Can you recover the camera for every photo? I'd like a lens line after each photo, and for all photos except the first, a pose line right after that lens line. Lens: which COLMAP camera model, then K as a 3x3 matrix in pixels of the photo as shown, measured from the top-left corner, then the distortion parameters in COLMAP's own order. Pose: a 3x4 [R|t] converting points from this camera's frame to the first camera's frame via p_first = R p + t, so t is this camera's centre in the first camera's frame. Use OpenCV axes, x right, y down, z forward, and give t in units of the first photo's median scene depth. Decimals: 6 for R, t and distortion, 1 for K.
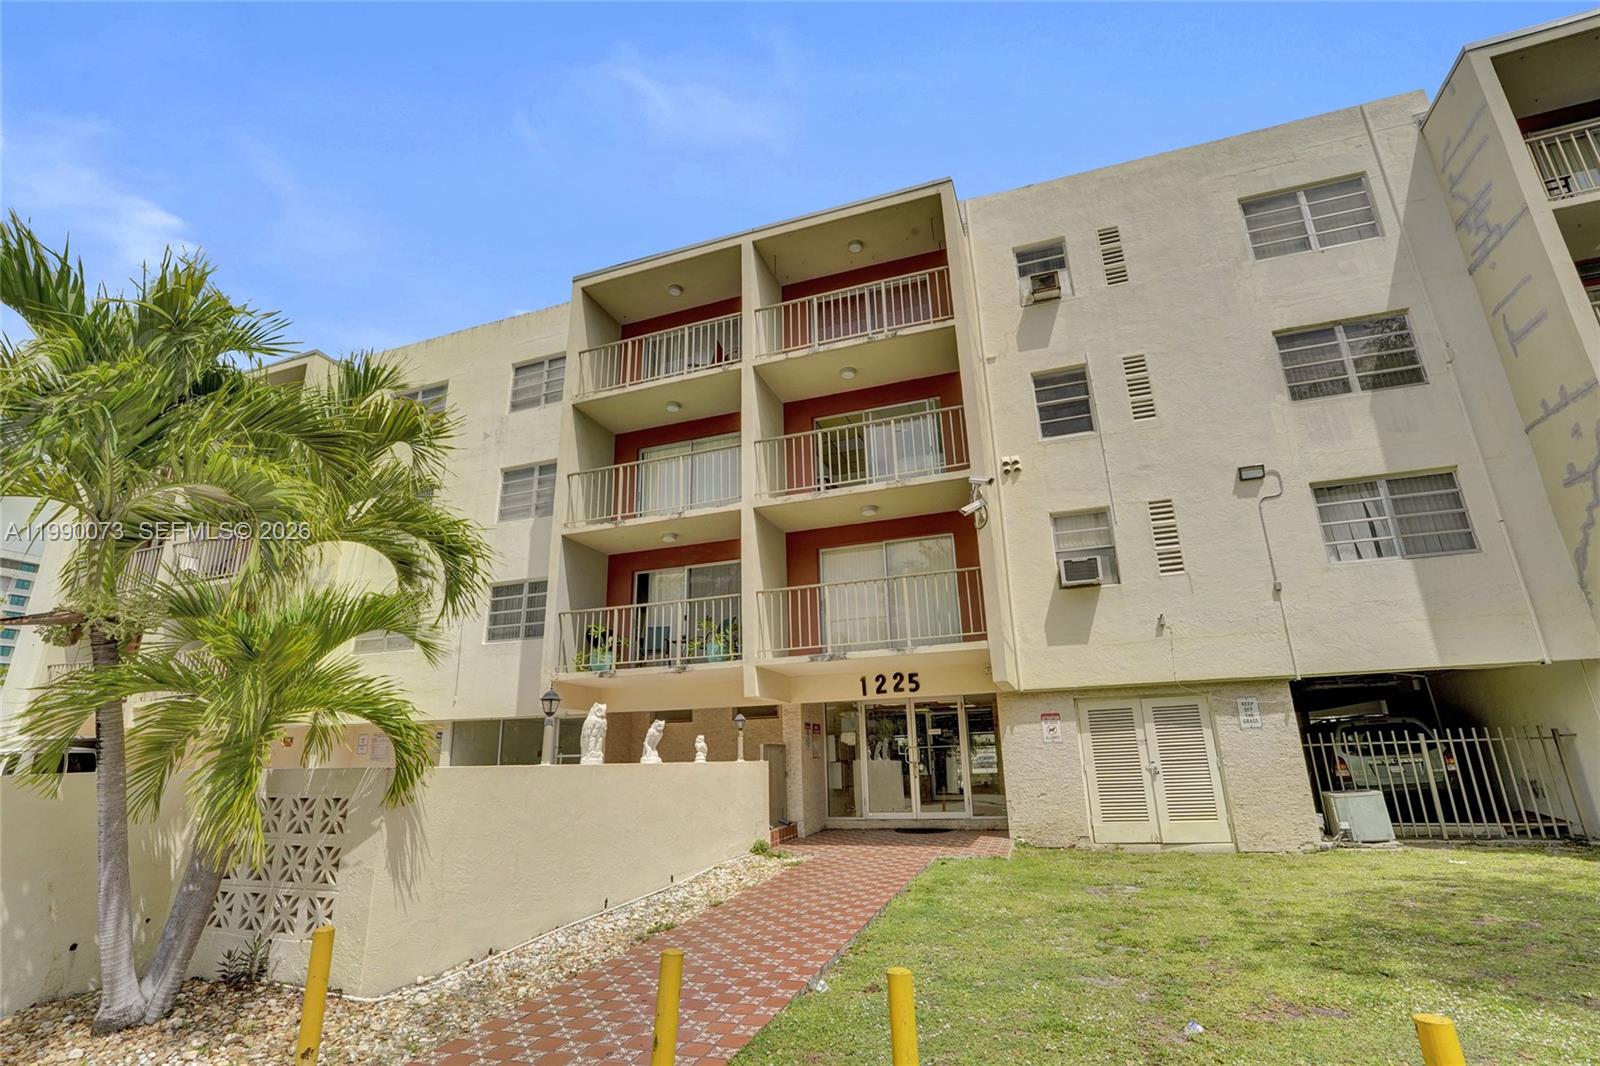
lens RADIAL K [[752.6, 0, 804.0], [0, 752.6, 513.4], [0, 0, 1]] dist [-0.054468, 0.025232]
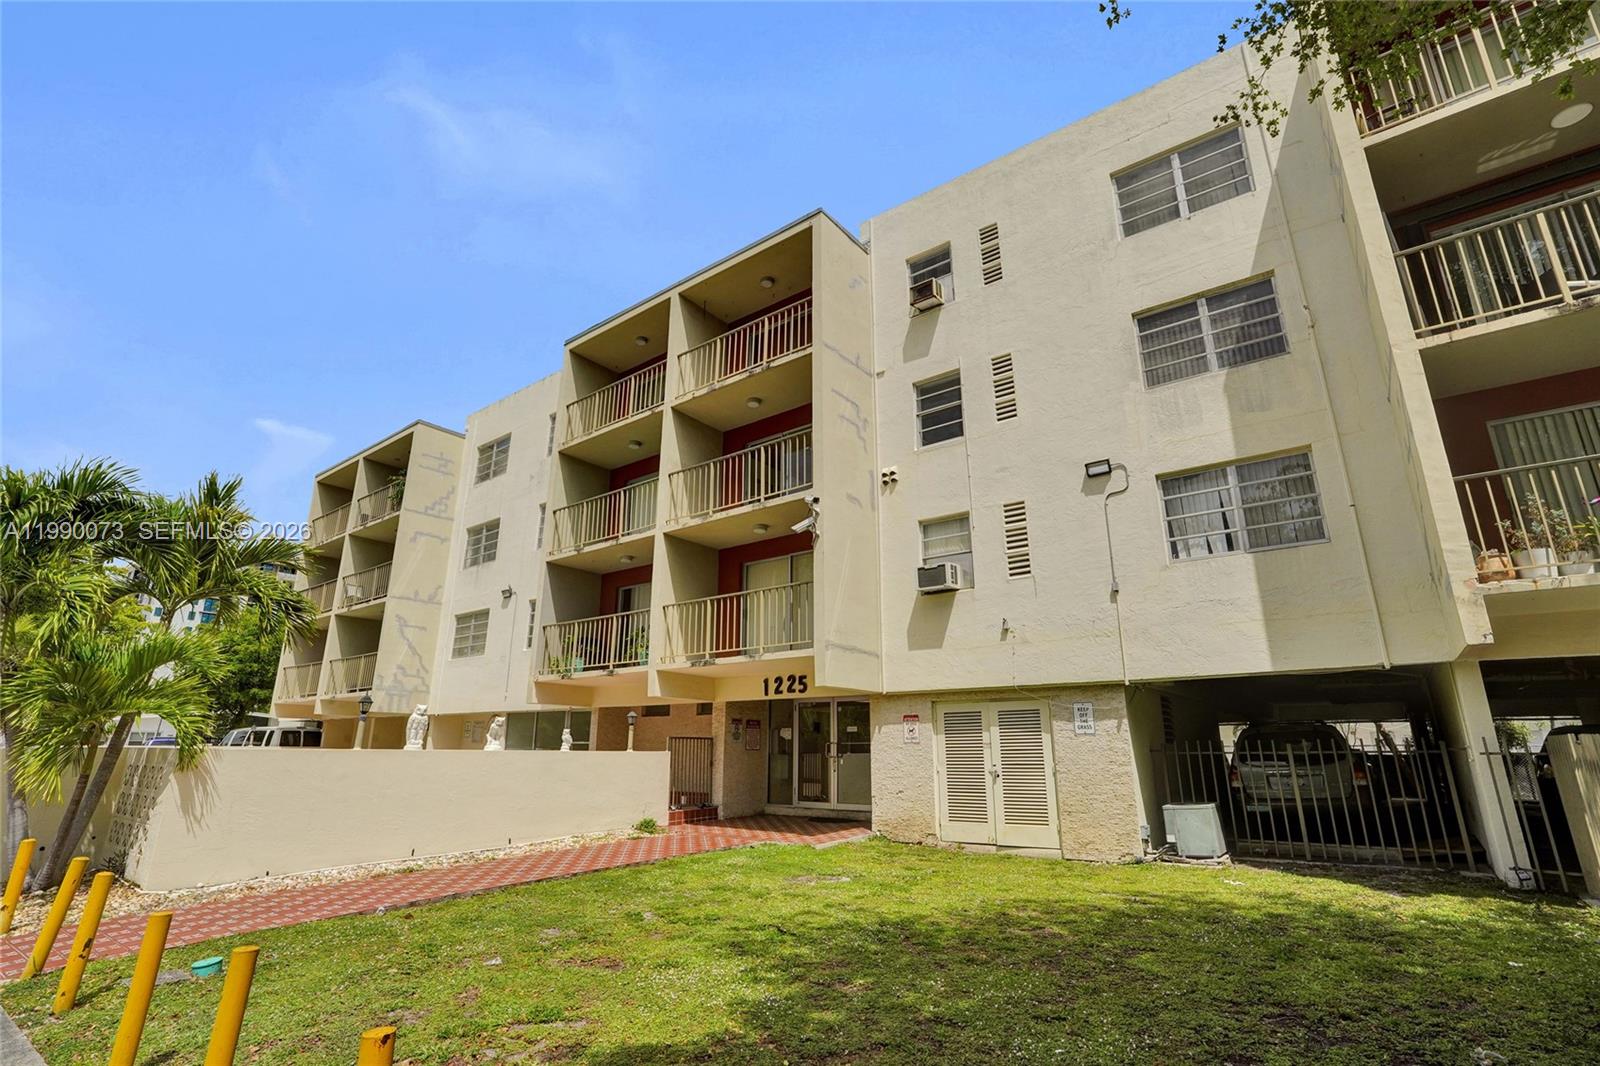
lens RADIAL K [[752.6, 0, 800.2], [0, 752.6, 513.6], [0, 0, 1]] dist [-0.054468, 0.025232]
pose [[0.950814, -0.067865, -0.302237, 0.492263], [0.072247, 0.997381, 0.003329, -0.026003], [0.301219, -0.025001, 0.953227, -0.035876]]
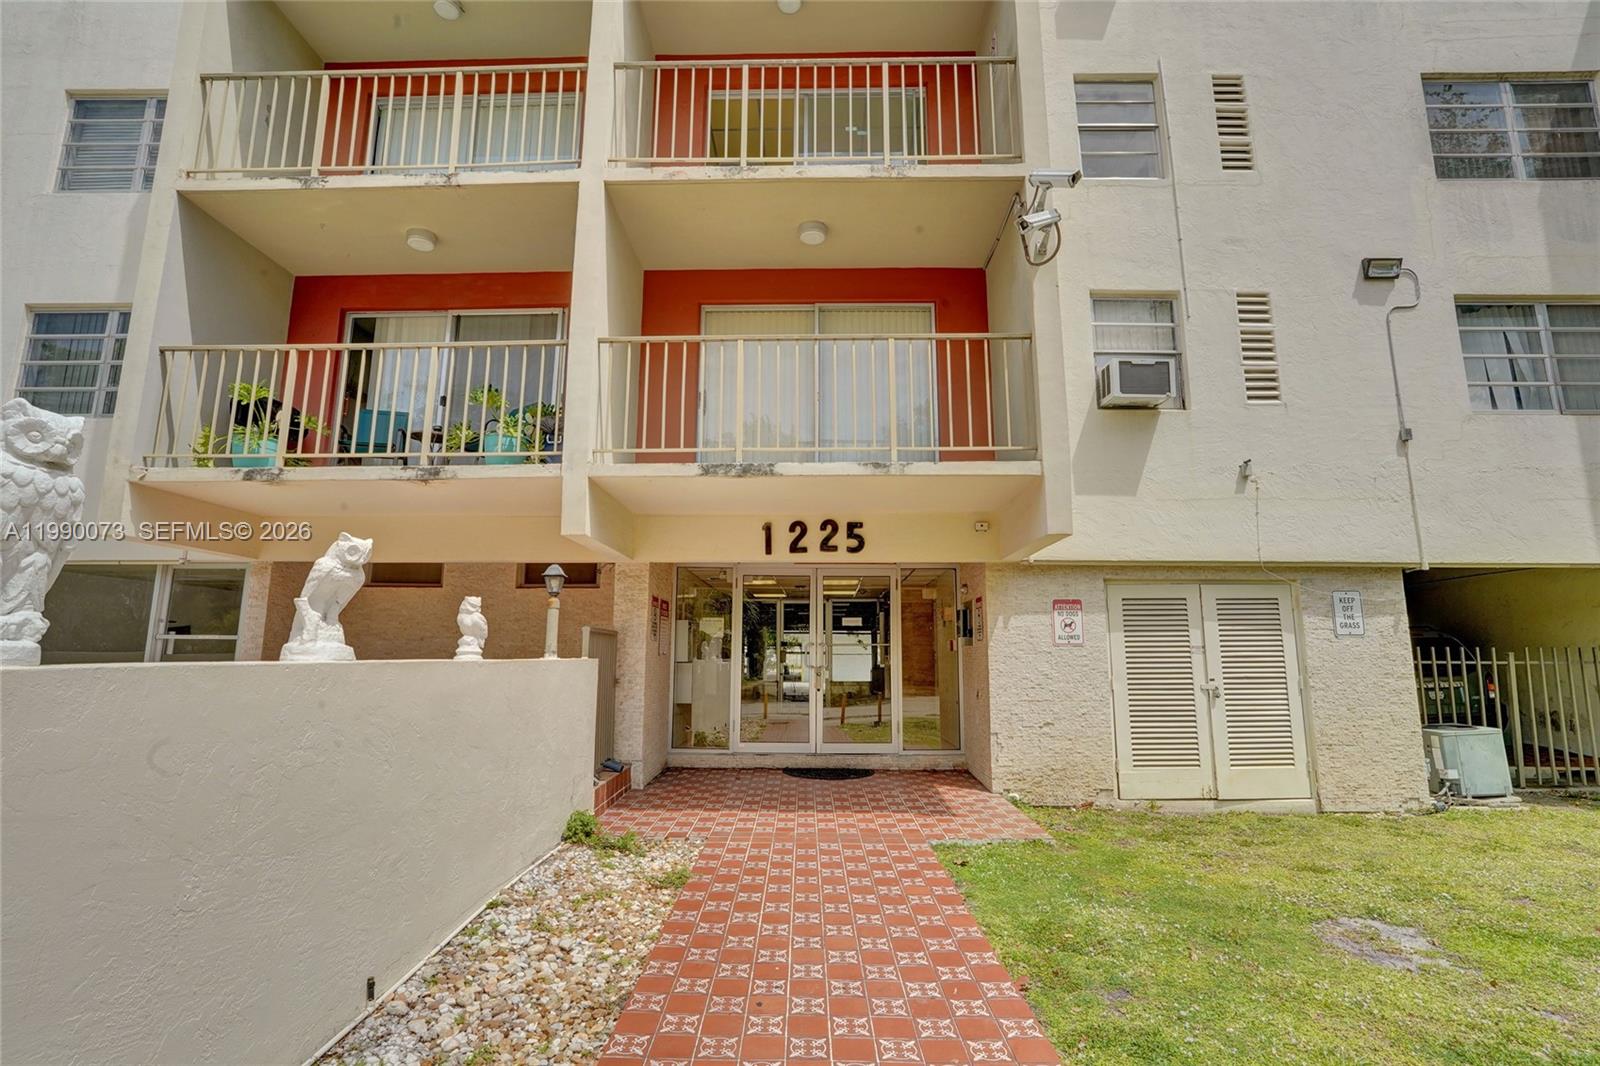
lens RADIAL K [[752.6, 0, 802.6], [0, 752.6, 525.4], [0, 0, 1]] dist [-0.054468, 0.025232]
pose [[0.949236, 0.082303, 0.303608, -0.074990], [-0.125195, 0.984277, 0.124603, 0.147831], [-0.288579, -0.156288, 0.944614, 0.454098]]
